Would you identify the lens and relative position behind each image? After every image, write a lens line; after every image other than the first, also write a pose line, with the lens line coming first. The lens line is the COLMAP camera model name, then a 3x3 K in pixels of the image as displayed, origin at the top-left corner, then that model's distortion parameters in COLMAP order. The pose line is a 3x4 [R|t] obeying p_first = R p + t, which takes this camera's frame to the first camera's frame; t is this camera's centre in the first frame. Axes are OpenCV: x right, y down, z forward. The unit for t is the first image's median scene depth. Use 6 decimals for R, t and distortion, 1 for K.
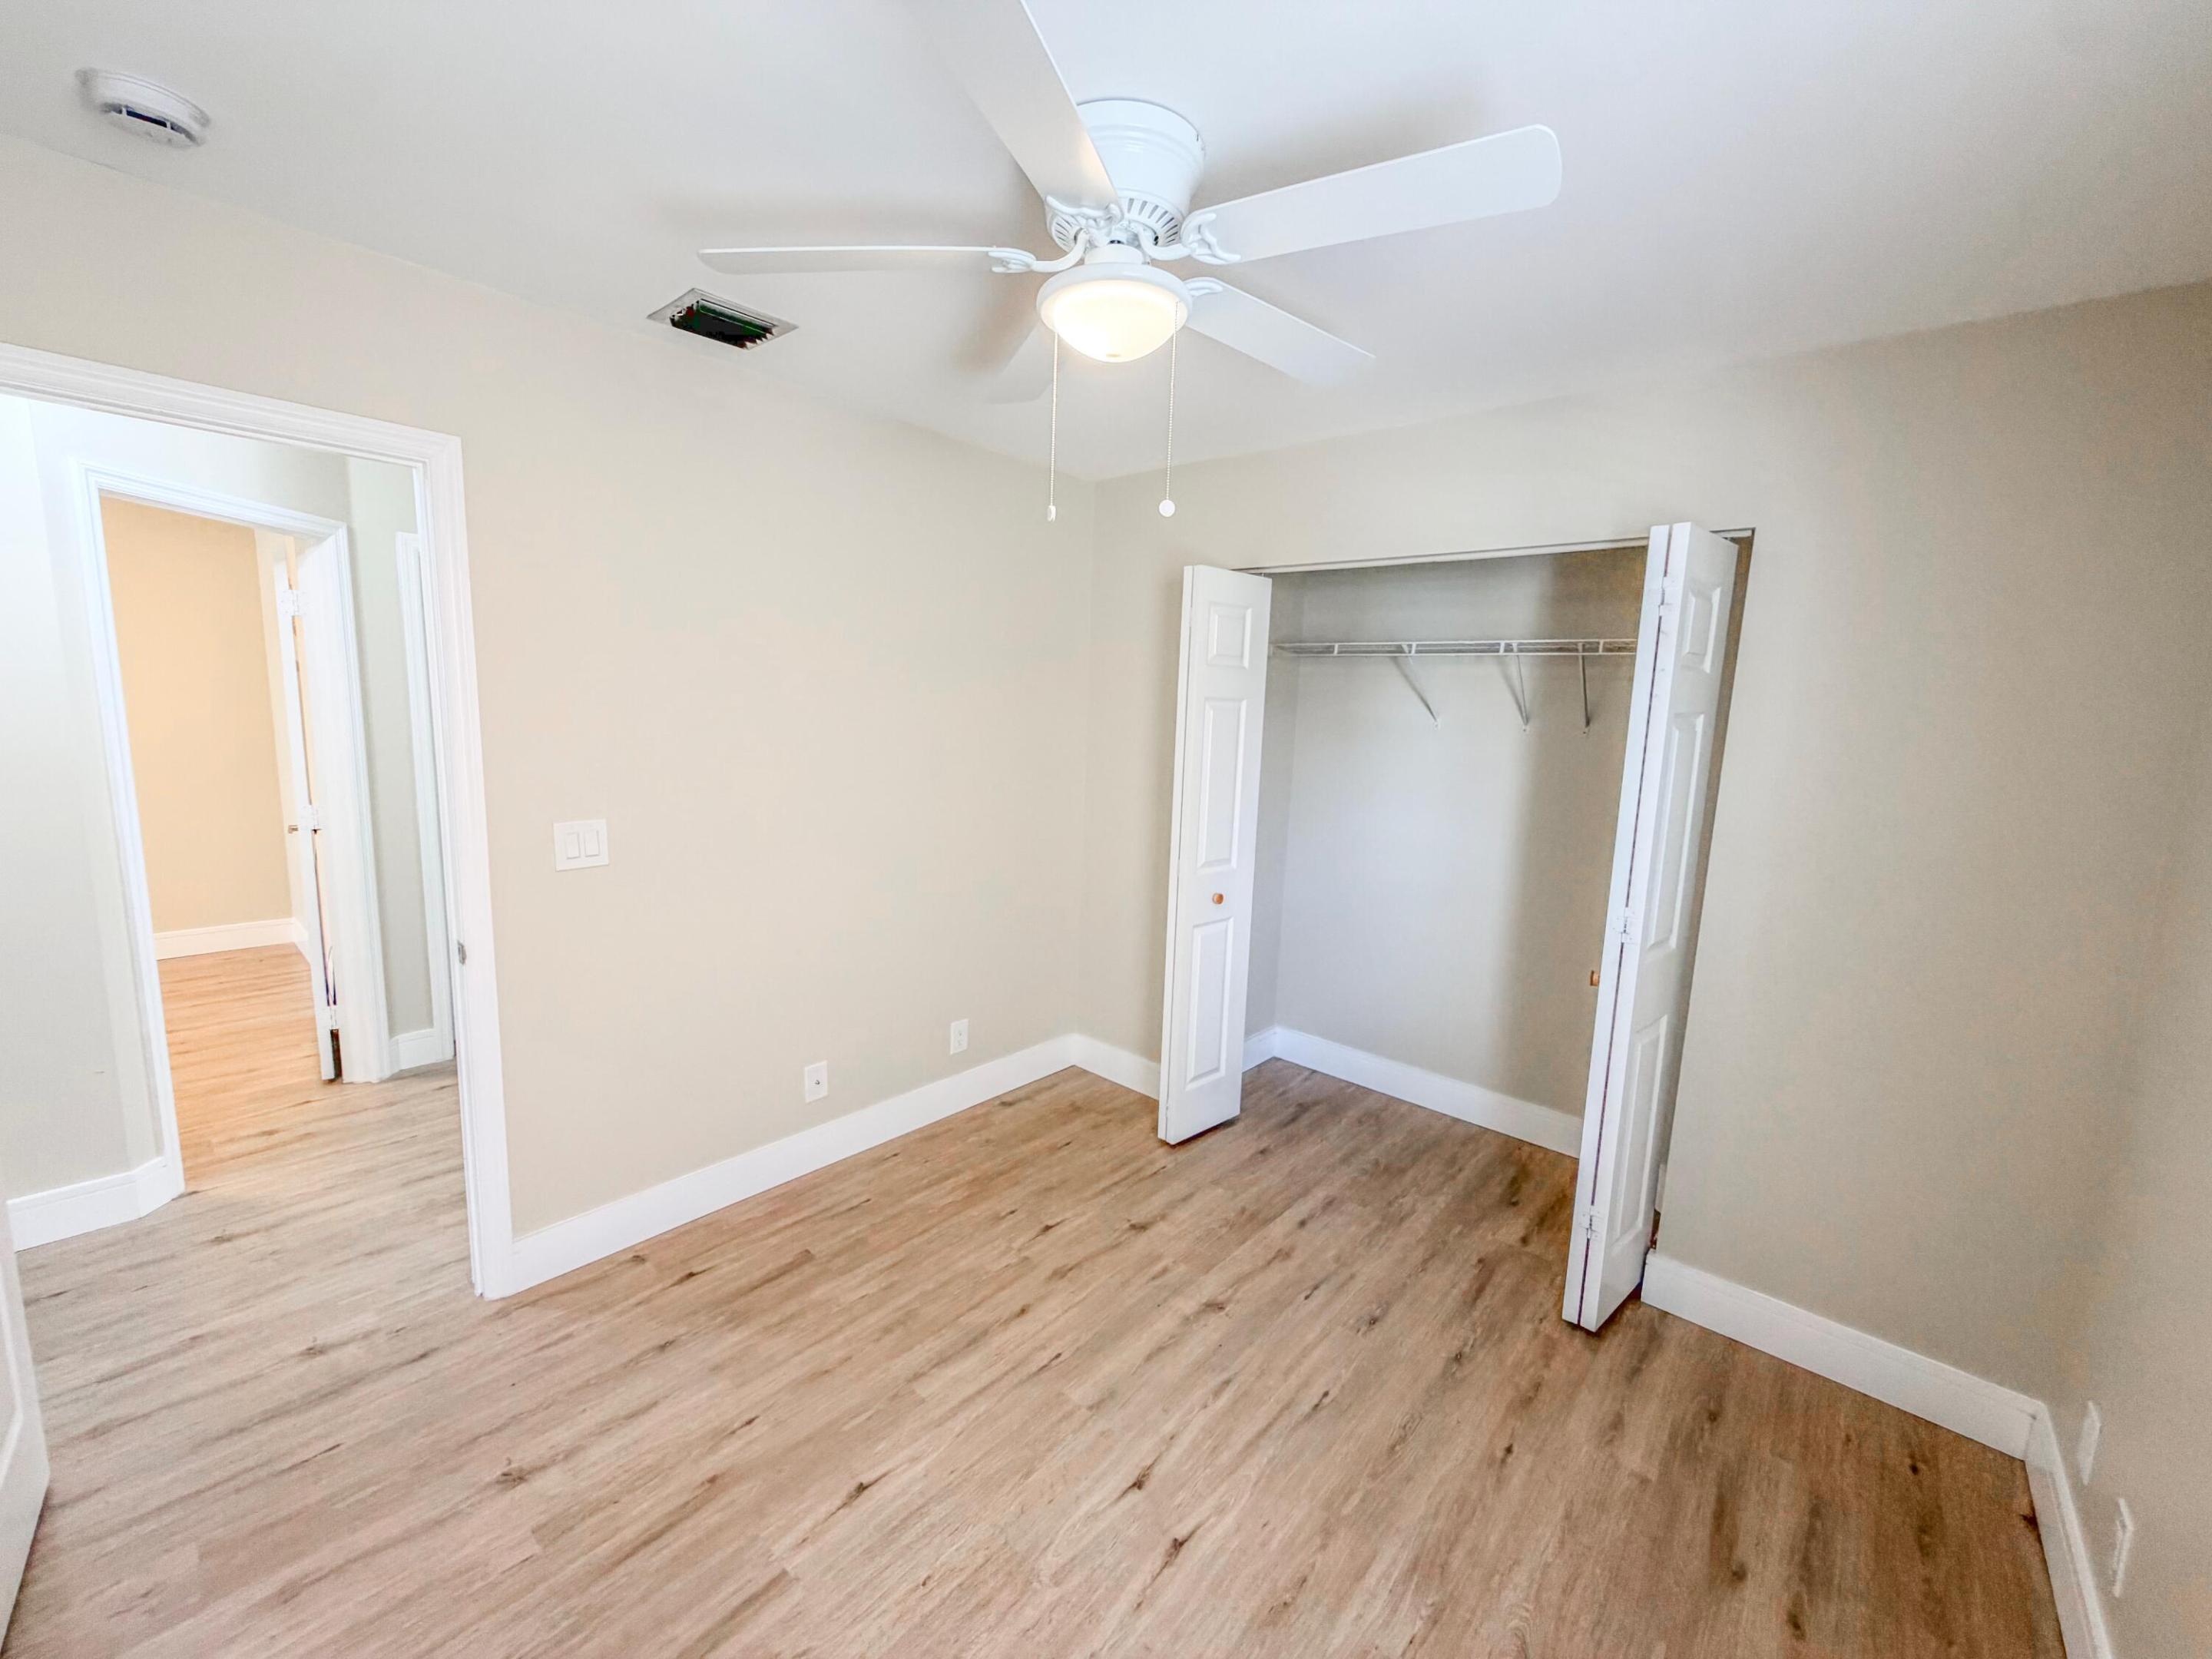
lens RADIAL K [[875.1, 0, 1106.0], [0, 875.1, 829.5], [0, 0, 1]] dist [-0.000957, -0.000256]
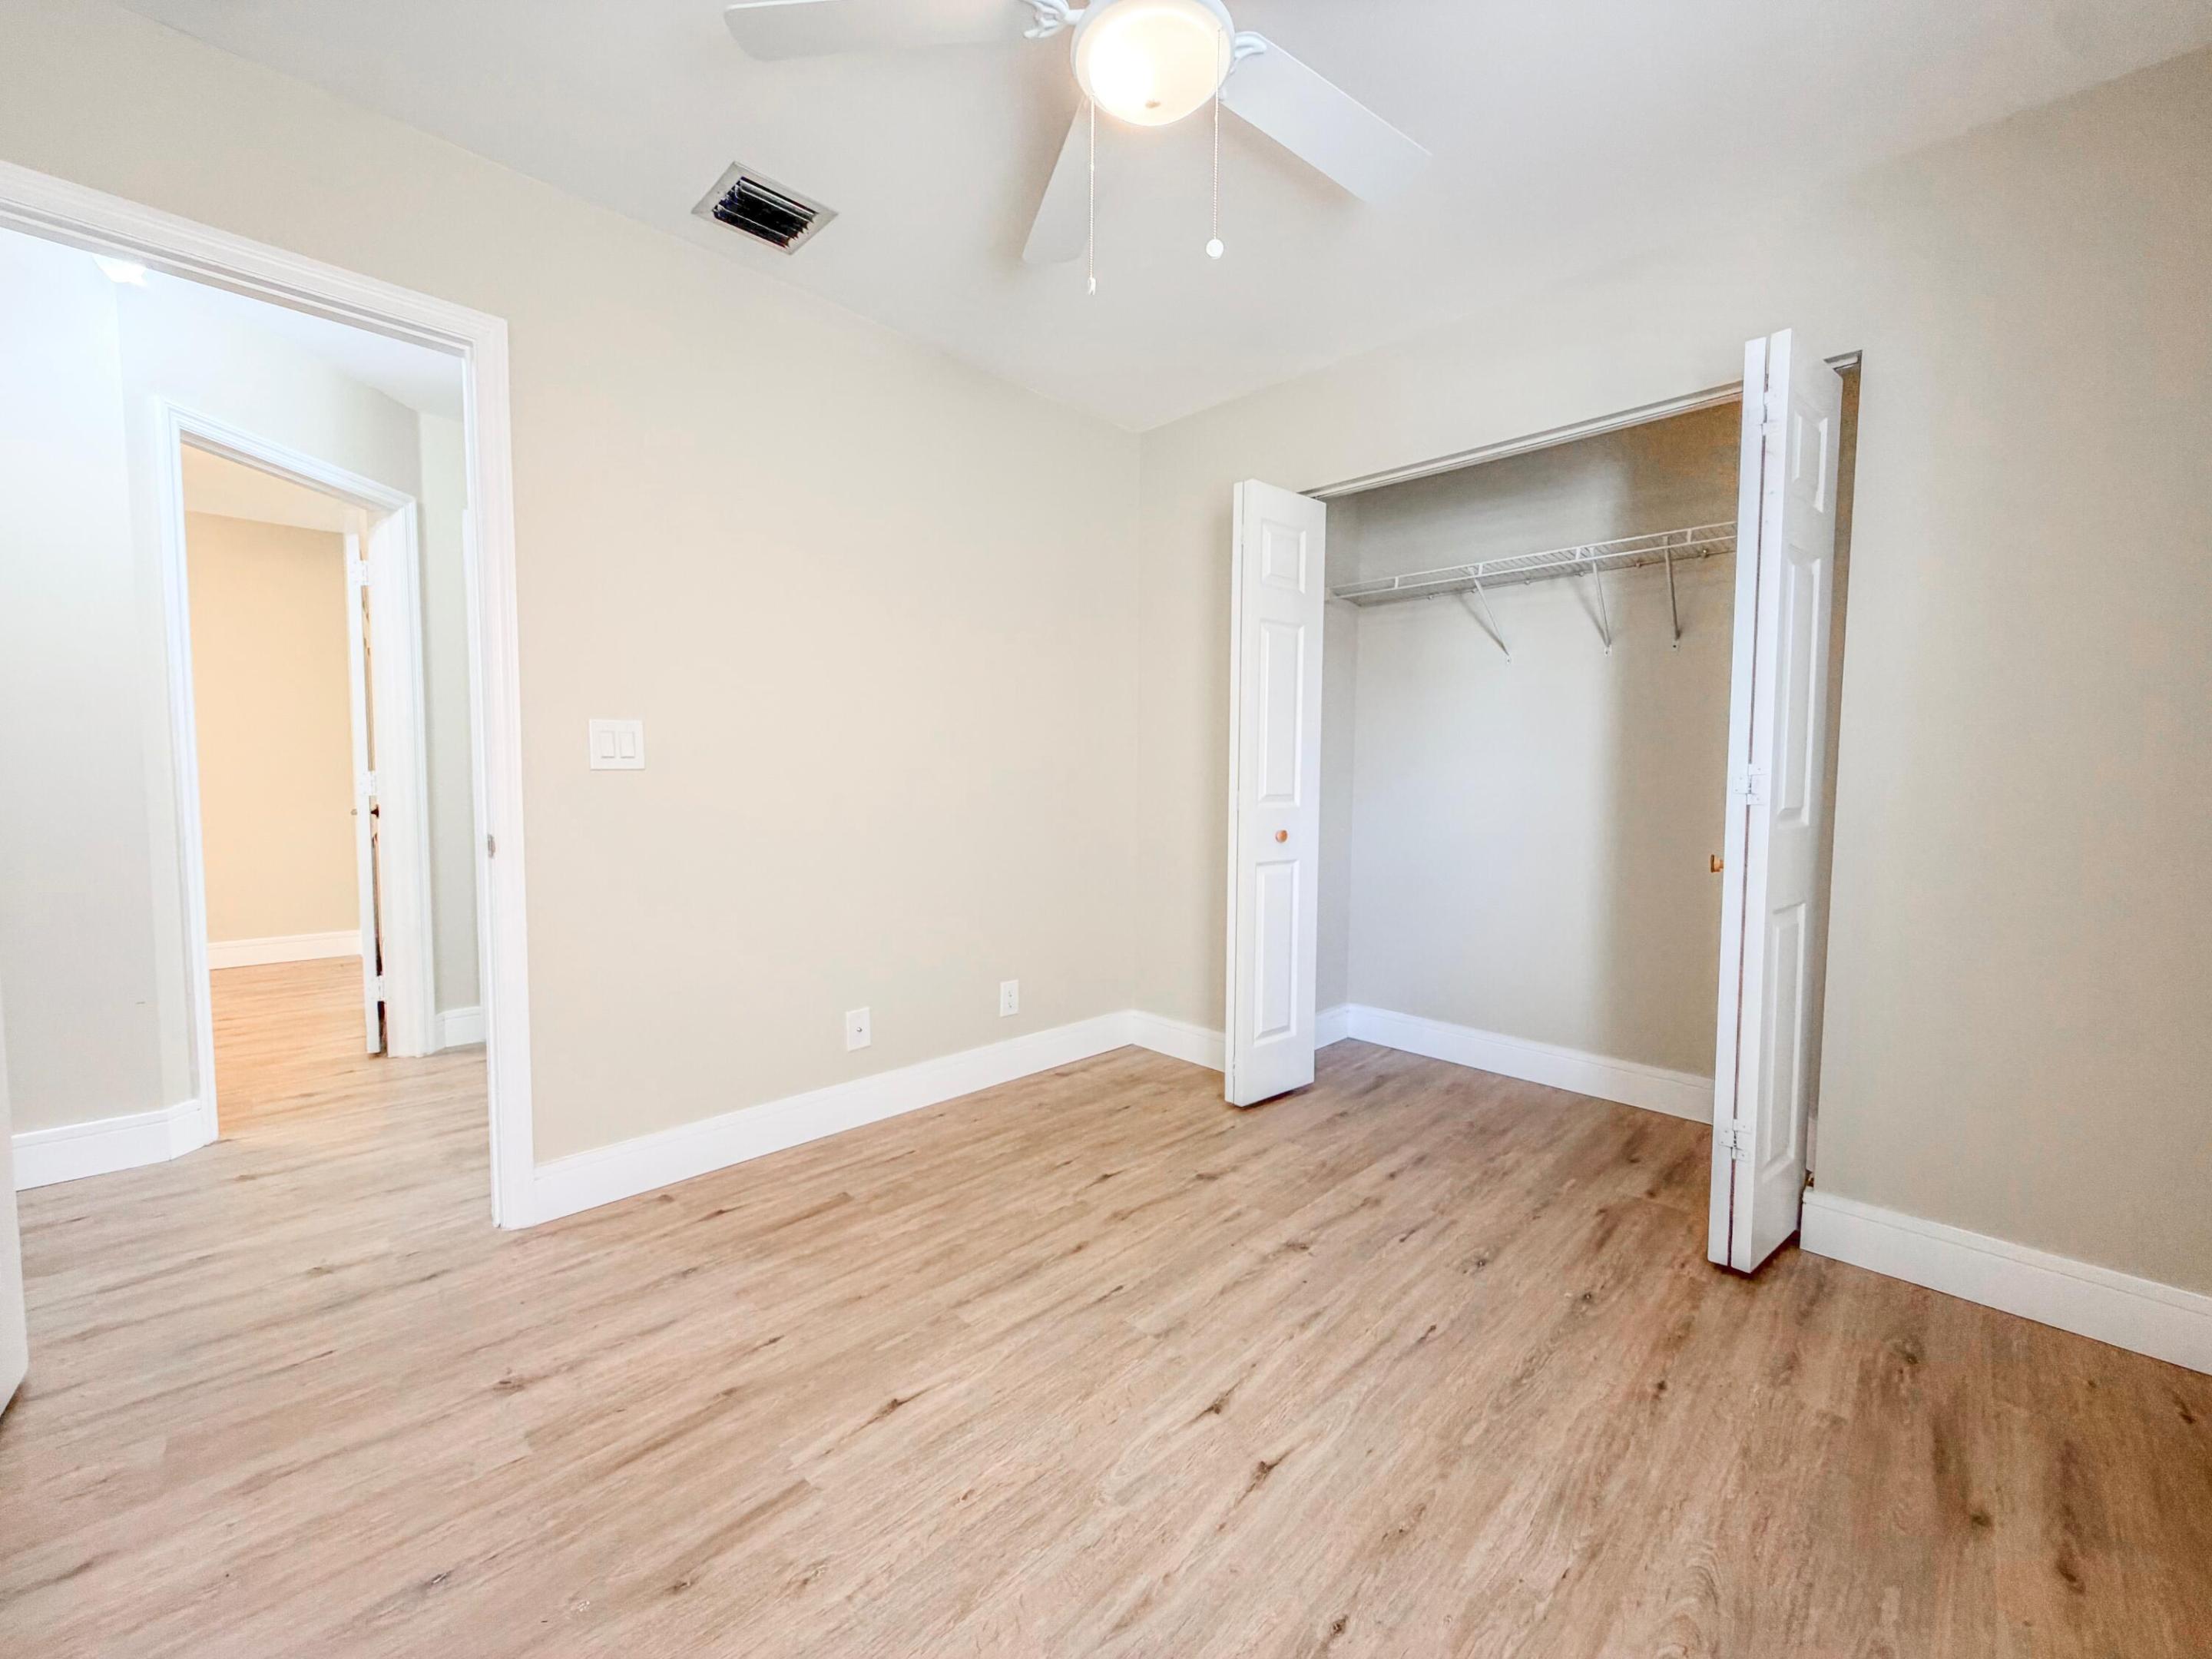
lens RADIAL K [[878.8, 0, 1105.8], [0, 878.8, 818.5], [0, 0, 1]] dist [-0.000306, -0.000048]
pose [[0.997848, -0.024940, -0.060648, -0.003414], [0.019659, 0.996087, -0.086160, 0.215272], [0.062559, 0.084782, 0.994434, 0.081649]]
